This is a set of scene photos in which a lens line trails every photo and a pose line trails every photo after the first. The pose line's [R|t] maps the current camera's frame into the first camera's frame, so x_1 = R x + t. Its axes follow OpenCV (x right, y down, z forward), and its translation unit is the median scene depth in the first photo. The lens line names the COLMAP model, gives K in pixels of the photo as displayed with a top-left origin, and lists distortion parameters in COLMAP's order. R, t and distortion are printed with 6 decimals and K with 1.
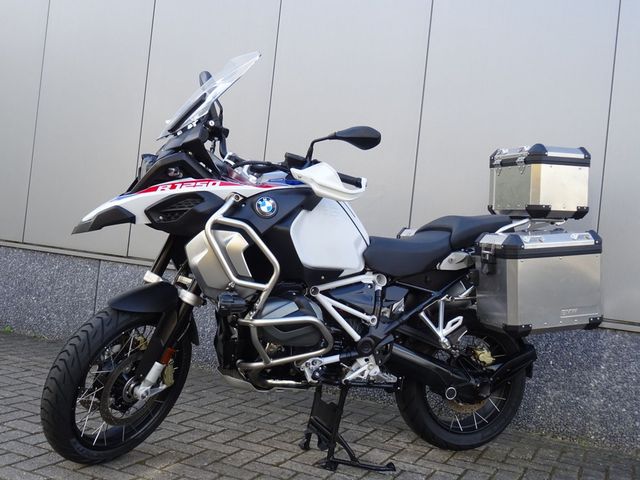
lens RADIAL K [[689.3, 0, 319.9], [0, 689.3, 239.1], [0, 0, 1]] dist [-0.085323, 0.000000]
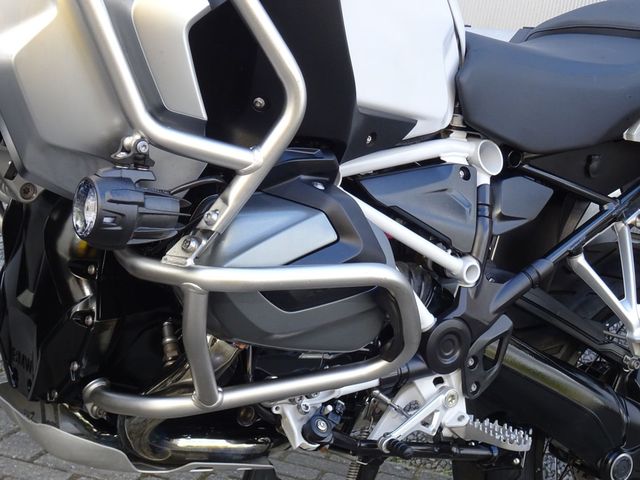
lens RADIAL K [[1240.2, 0, 320.4], [0, 1240.2, 240.7], [0, 0, 1]] dist [-0.033629, 0.000000]
pose [[0.969098, 0.059836, 0.239308, -0.150814], [-0.092510, 0.987487, 0.127719, 0.030168], [-0.228671, -0.145911, 0.962507, 0.426424]]
